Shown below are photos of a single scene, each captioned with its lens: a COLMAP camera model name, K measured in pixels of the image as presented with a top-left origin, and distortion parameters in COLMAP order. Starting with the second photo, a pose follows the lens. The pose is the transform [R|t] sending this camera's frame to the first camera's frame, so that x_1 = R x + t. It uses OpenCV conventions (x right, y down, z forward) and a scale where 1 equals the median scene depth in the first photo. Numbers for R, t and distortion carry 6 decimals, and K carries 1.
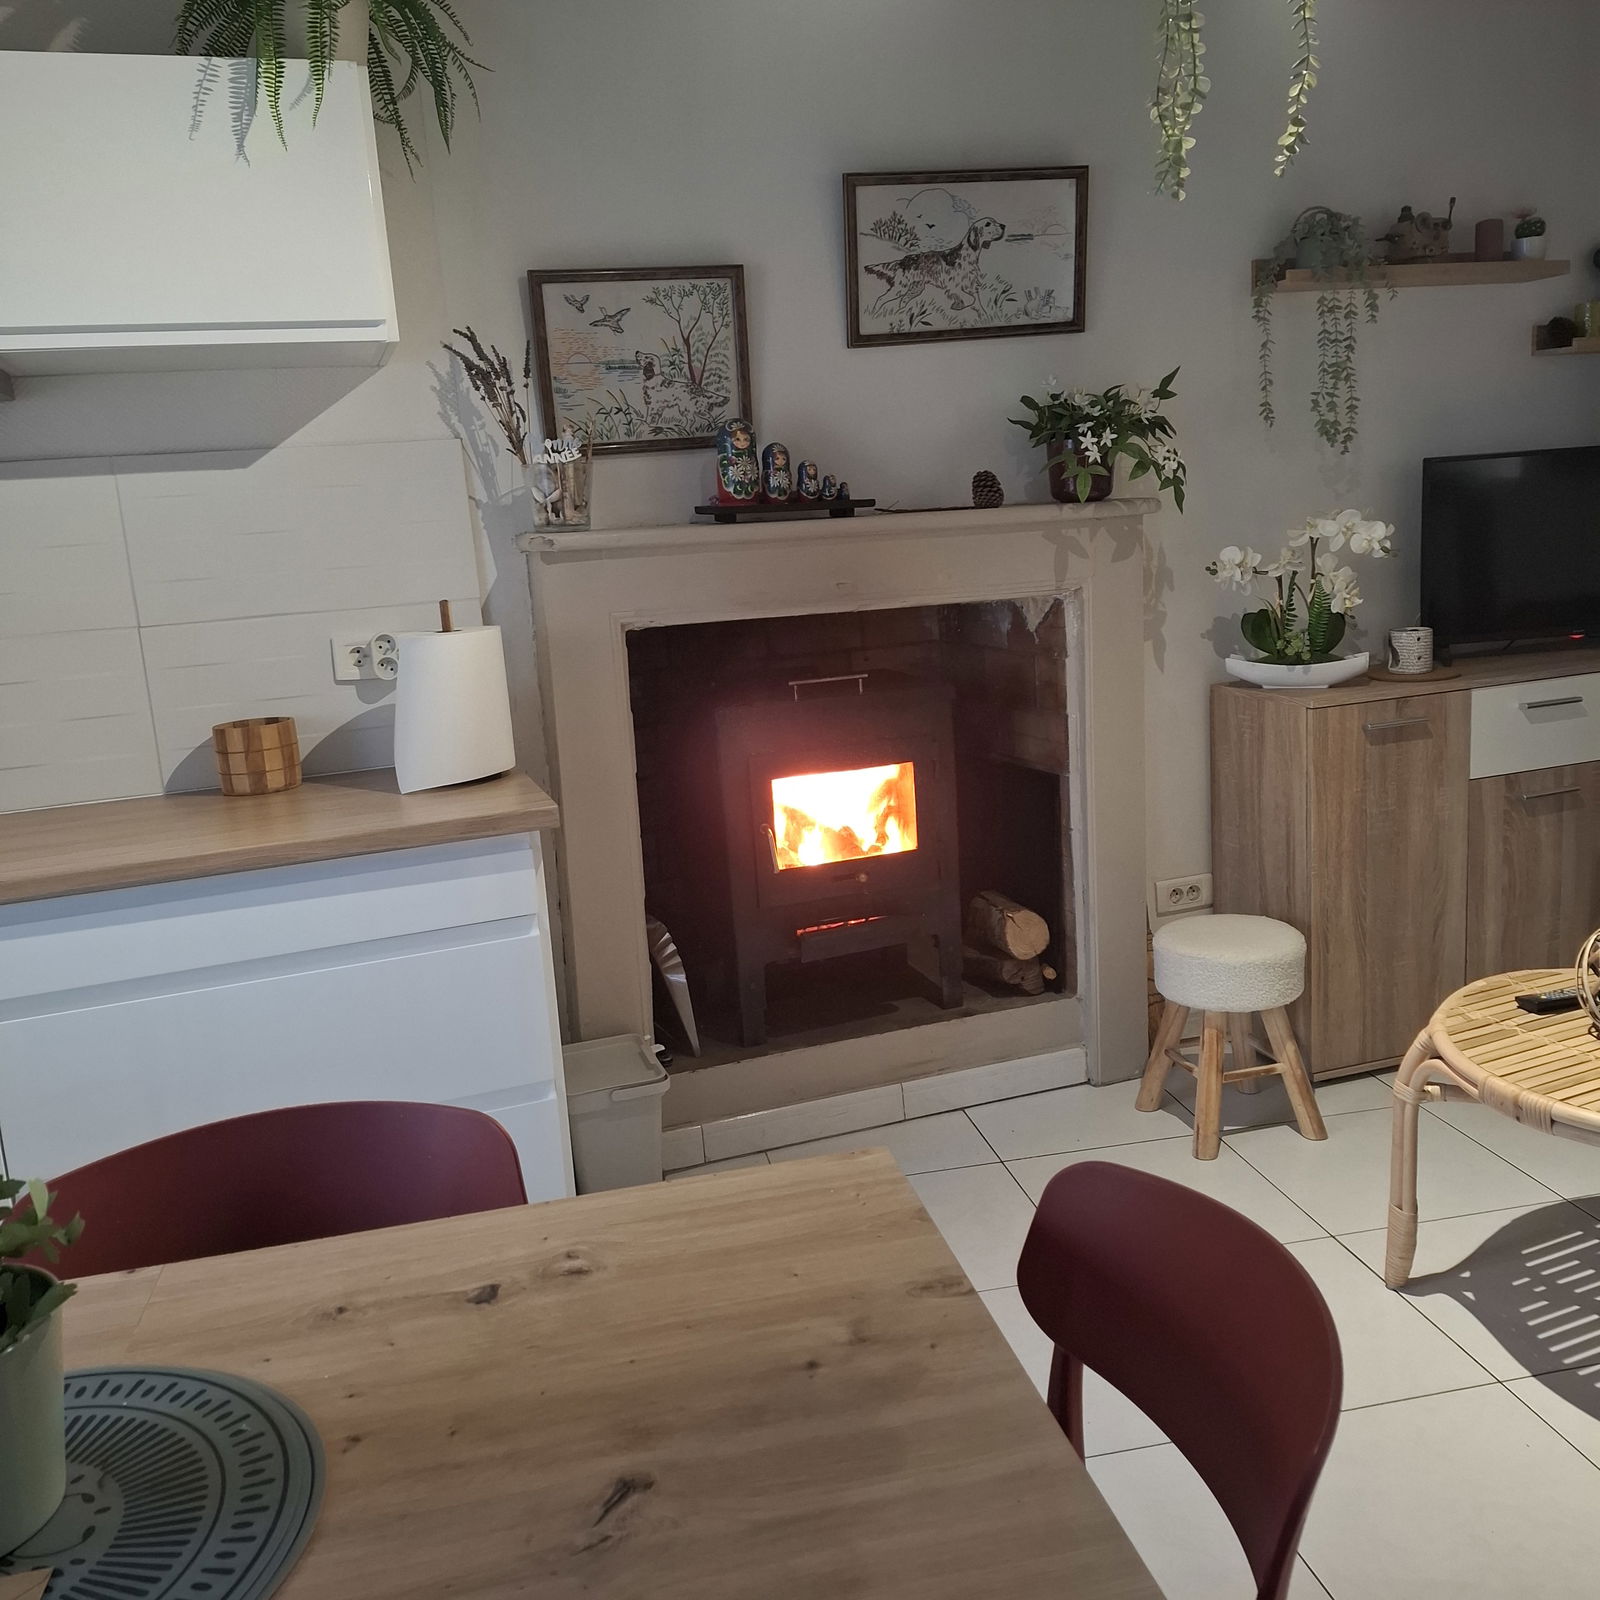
lens RADIAL K [[1474.2, 0, 796.5], [0, 1474.2, 778.0], [0, 0, 1]] dist [0.094181, -0.136829]
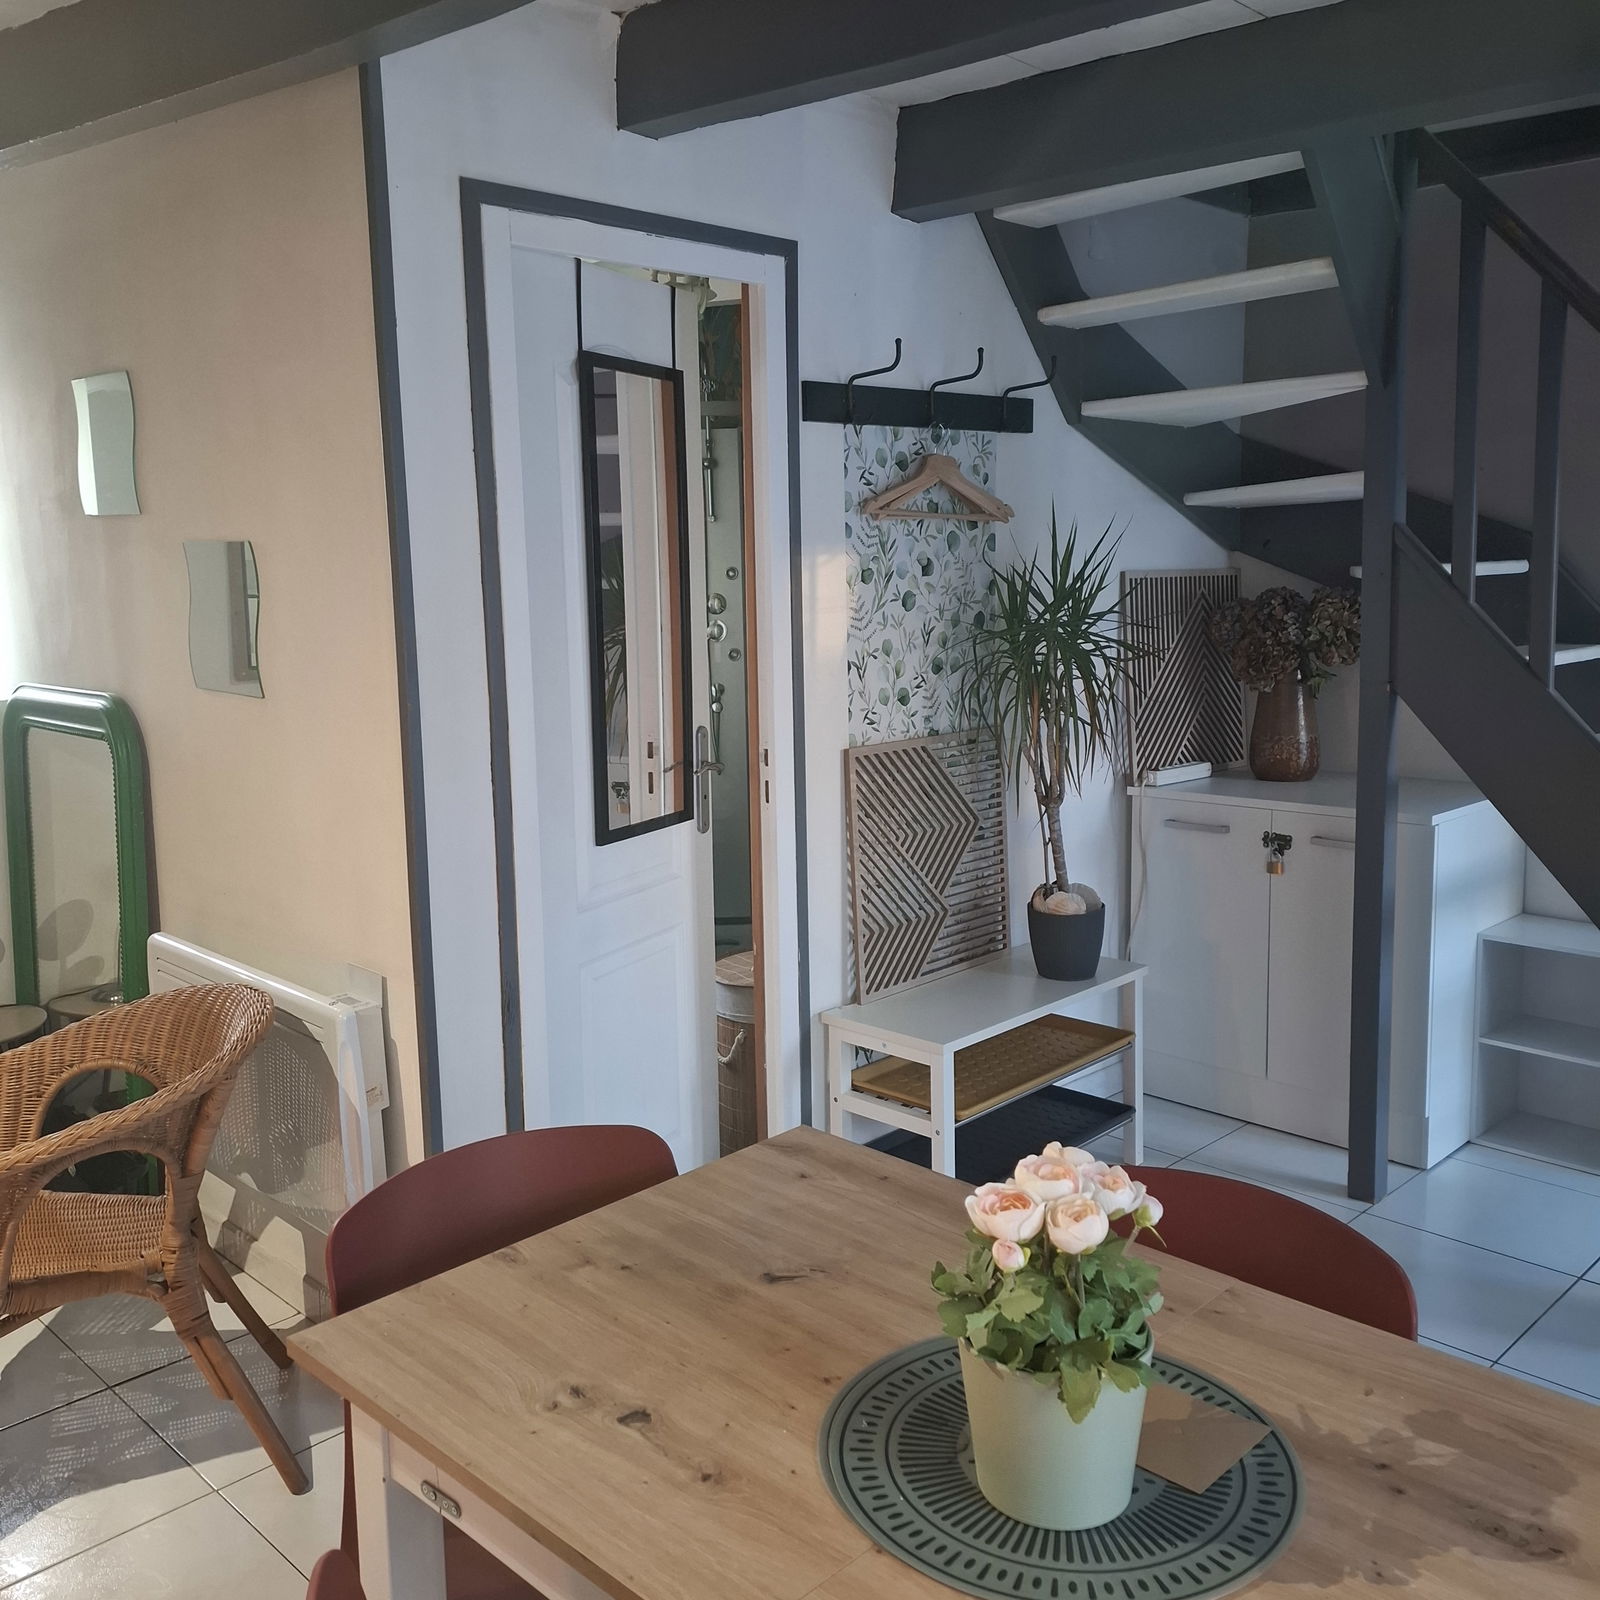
lens RADIAL K [[1474.2, 0, 796.5], [0, 1474.2, 778.0], [0, 0, 1]] dist [0.094181, -0.136829]
pose [[-0.559054, -0.036414, 0.828331, -0.446206], [0.230315, 0.952898, 0.197333, -0.115041], [-0.796501, 0.301097, -0.524335, 0.504809]]
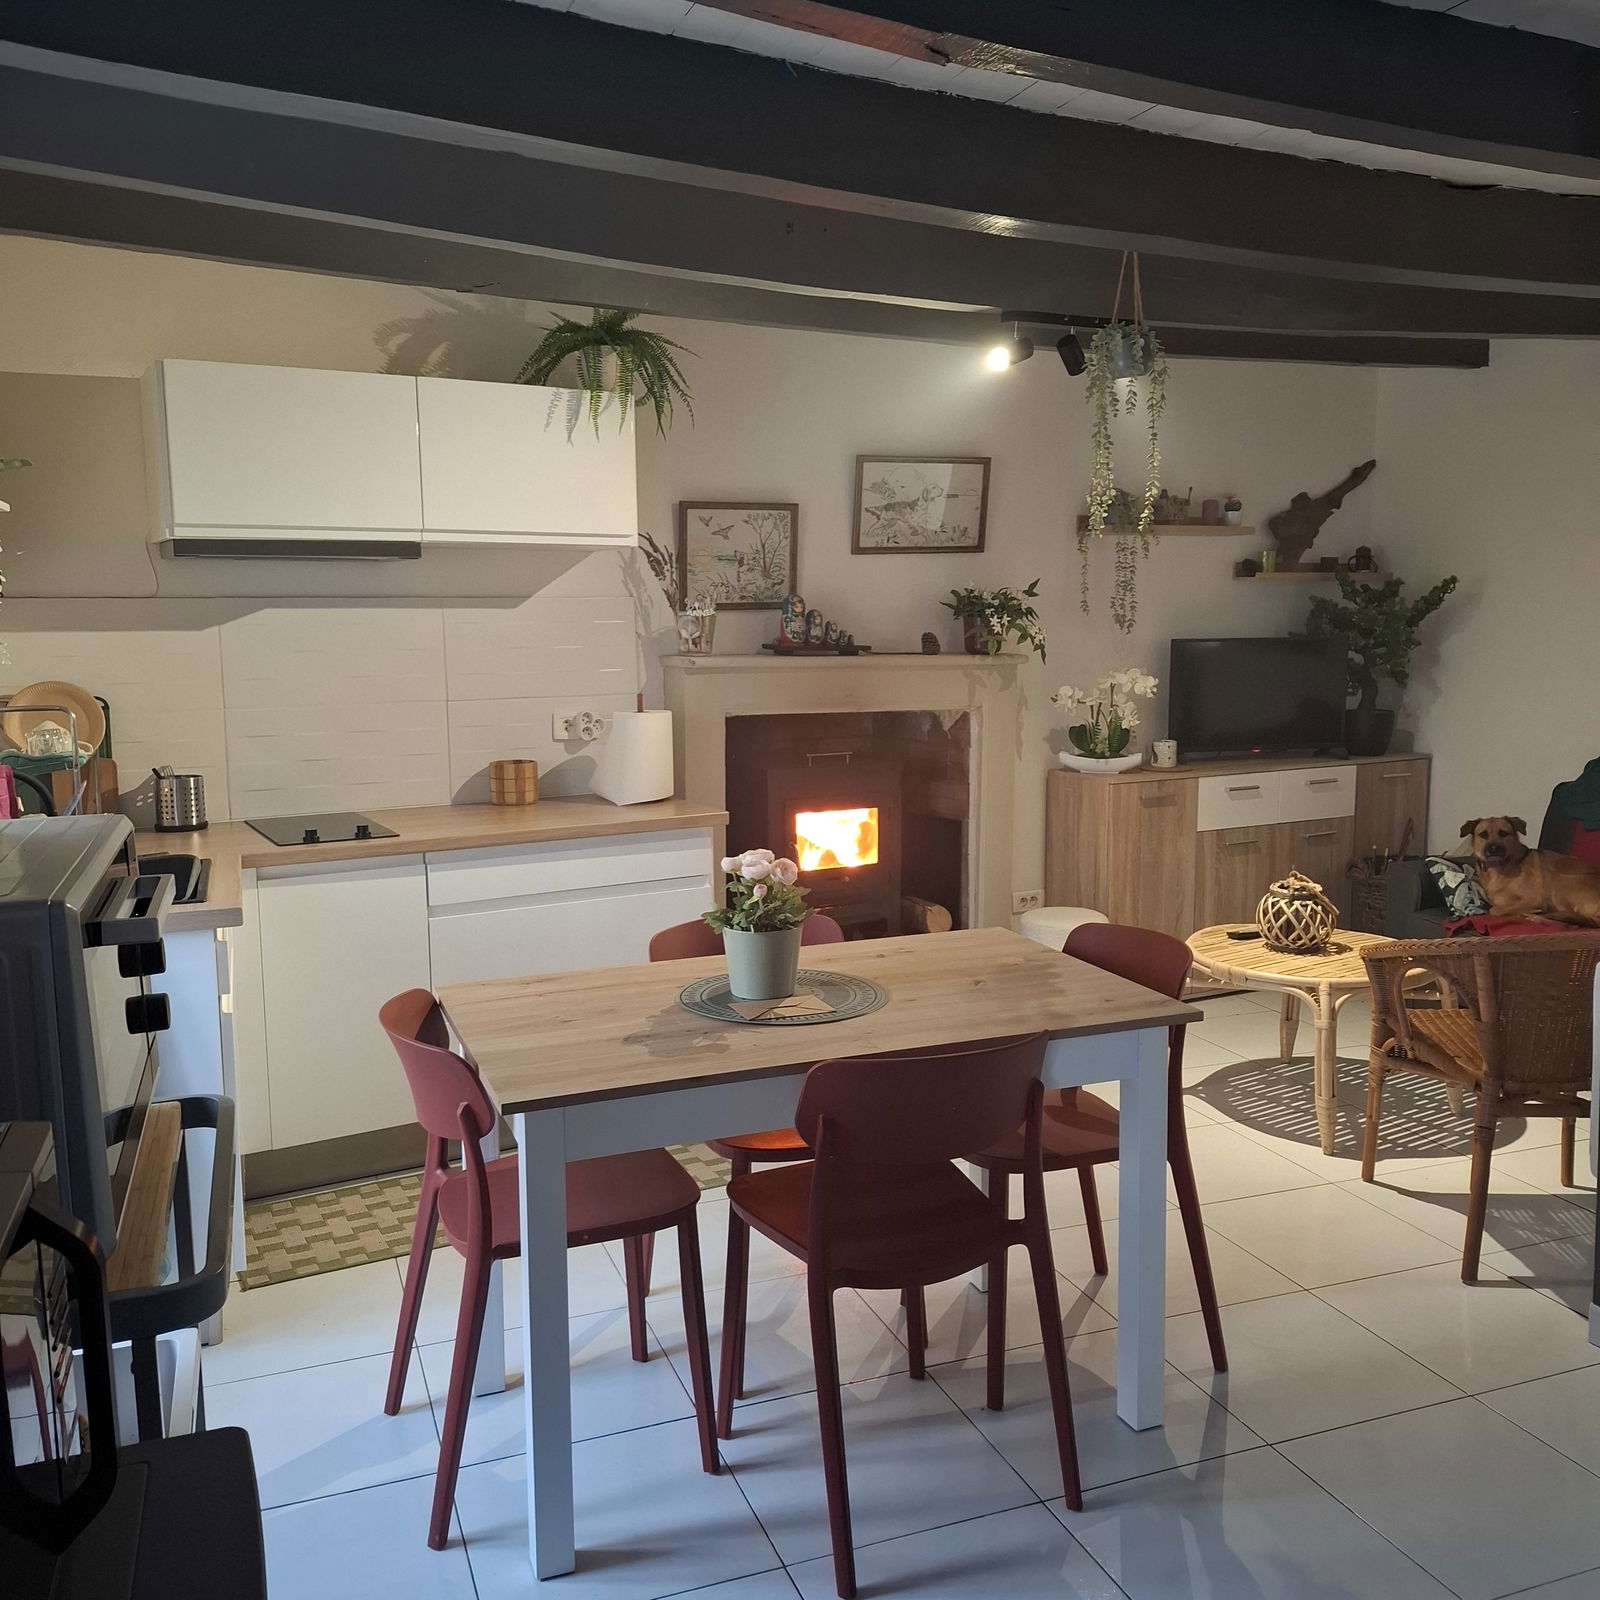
lens RADIAL K [[1509.6, 0, 800.0], [0, 1509.6, 800.0], [0, 0, 1]] dist [0.082012, -0.002112]
pose [[0.980933, 0.038738, 0.190448, -0.328125], [-0.026722, 0.997510, -0.065263, 0.093198], [-0.192502, 0.058929, 0.979526, -0.614283]]
